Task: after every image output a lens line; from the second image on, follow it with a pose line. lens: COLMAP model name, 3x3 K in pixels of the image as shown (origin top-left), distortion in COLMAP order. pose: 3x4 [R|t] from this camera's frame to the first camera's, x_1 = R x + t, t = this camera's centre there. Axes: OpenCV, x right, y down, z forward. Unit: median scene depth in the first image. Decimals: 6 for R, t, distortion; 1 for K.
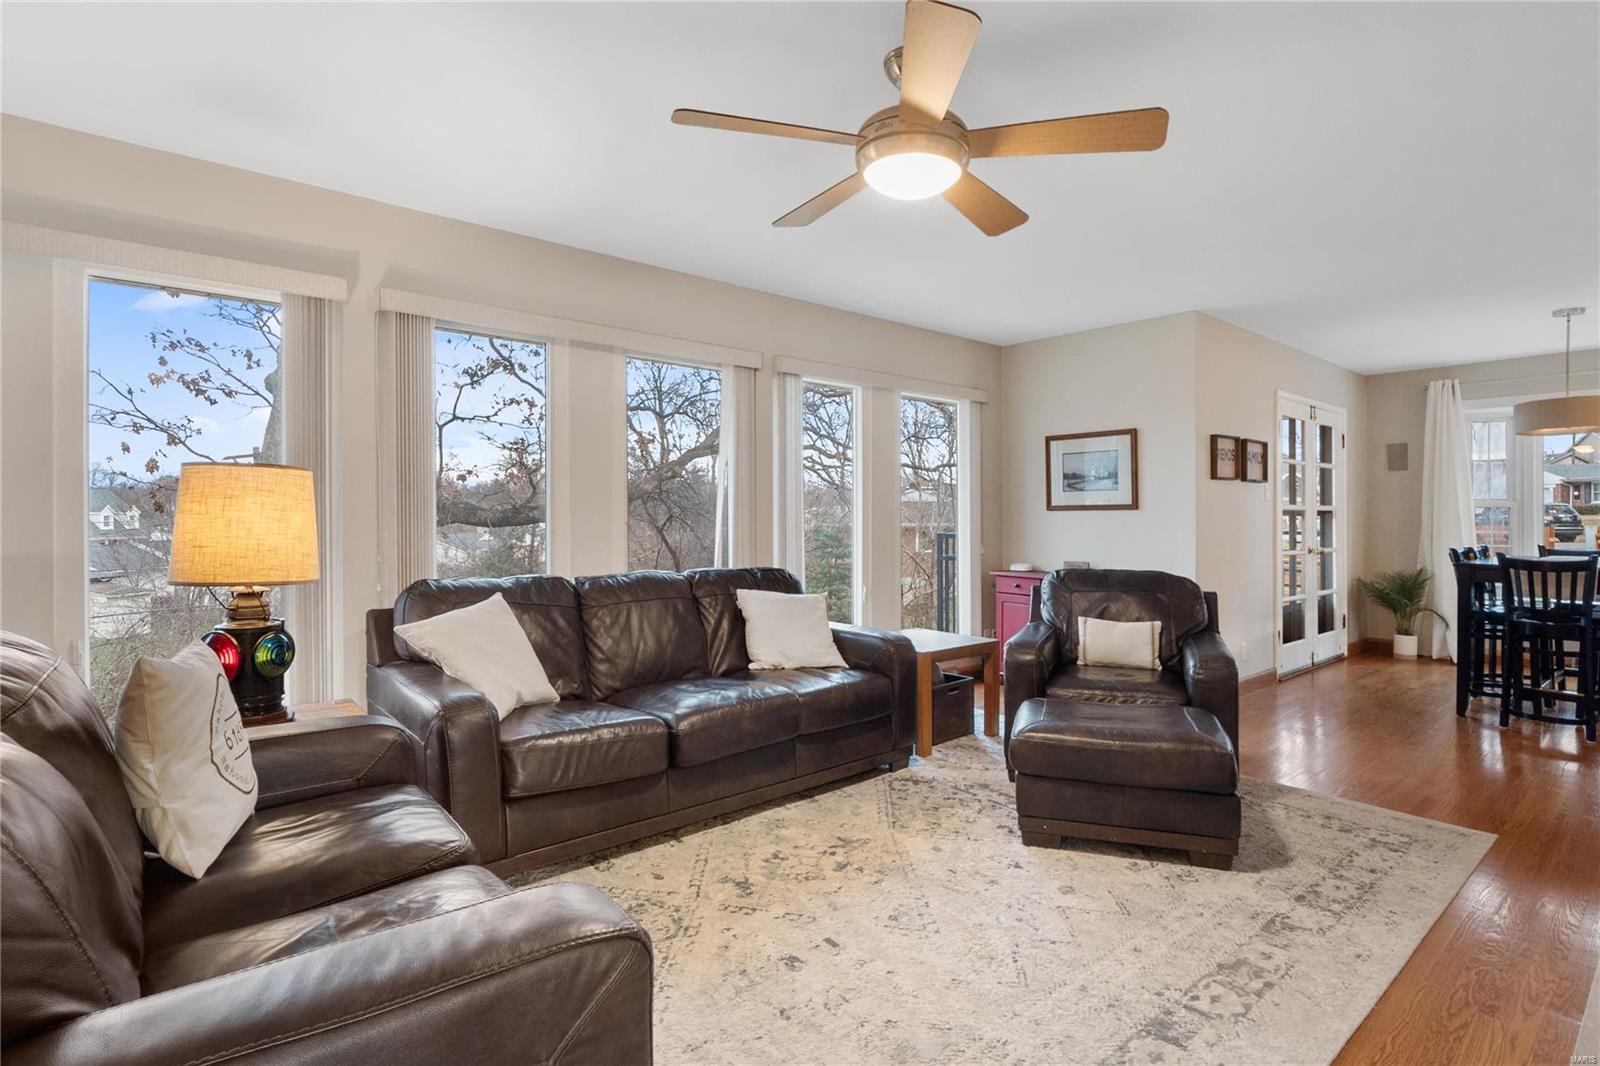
lens RADIAL K [[807.2, 0, 827.1], [0, 807.2, 529.8], [0, 0, 1]] dist [-0.000579, -0.000460]
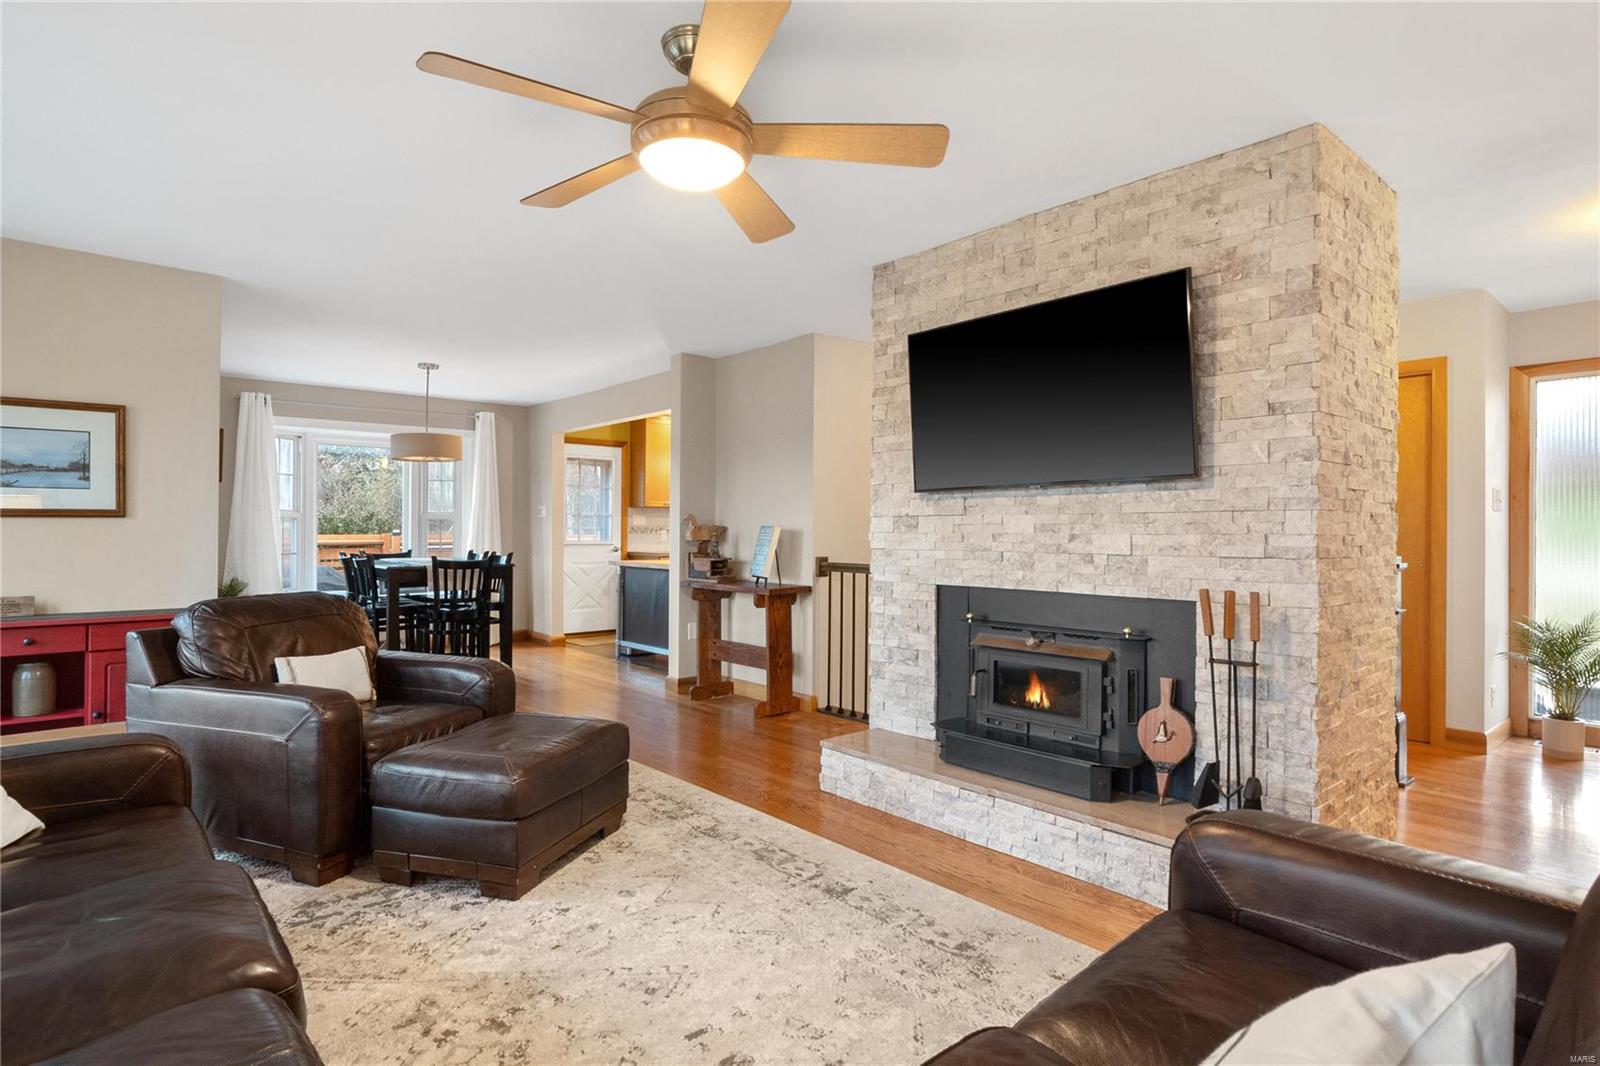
lens RADIAL K [[807.2, 0, 839.7], [0, 807.2, 532.9], [0, 0, 1]] dist [-0.000579, -0.000460]
pose [[-0.033820, -0.008812, 0.999389, -0.696604], [0.013168, 0.999870, 0.009262, -0.017156], [-0.999341, 0.013473, -0.033700, 0.719793]]
